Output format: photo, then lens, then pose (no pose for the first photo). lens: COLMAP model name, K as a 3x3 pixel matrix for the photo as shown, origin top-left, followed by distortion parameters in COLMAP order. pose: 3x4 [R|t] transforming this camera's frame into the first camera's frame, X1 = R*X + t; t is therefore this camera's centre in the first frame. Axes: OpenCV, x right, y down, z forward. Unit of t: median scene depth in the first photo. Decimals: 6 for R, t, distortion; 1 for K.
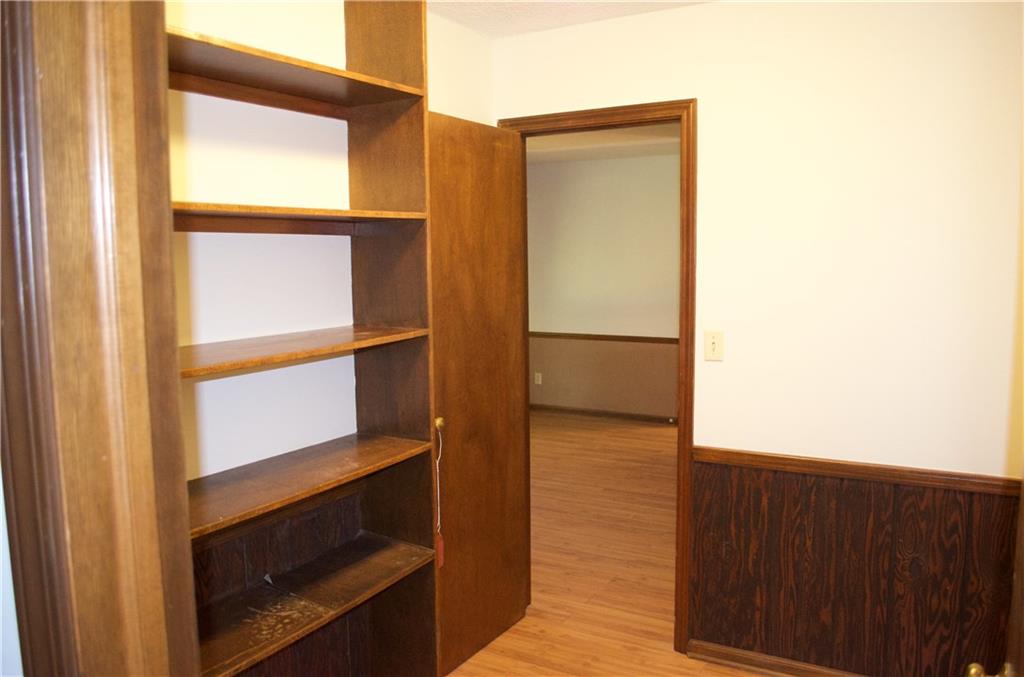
lens RADIAL K [[814.7, 0, 510.9], [0, 814.7, 336.4], [0, 0, 1]] dist [-0.097109, 0.024331]
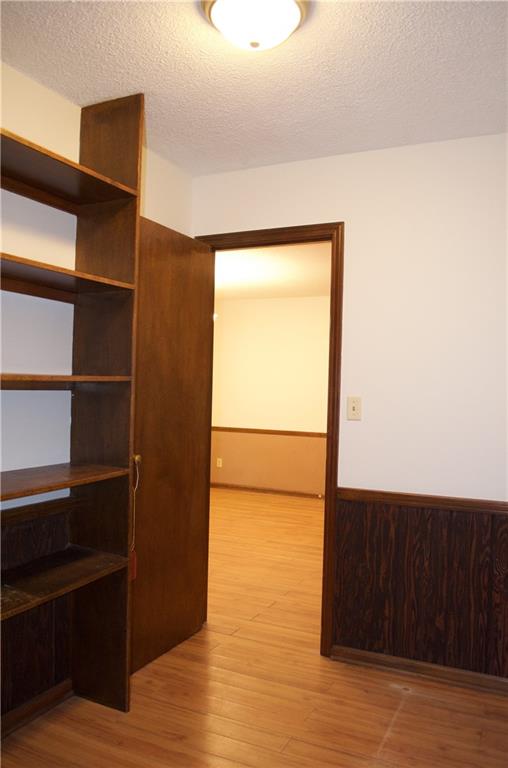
lens RADIAL K [[611.0, 0, 255.9], [0, 611.0, 384.8], [0, 0, 1]] dist [-0.097109, 0.024331]
pose [[0.995619, 0.037788, 0.085522, 0.009047], [-0.028236, 0.993502, -0.110261, 0.090281], [-0.089133, 0.107363, 0.990216, 0.044129]]
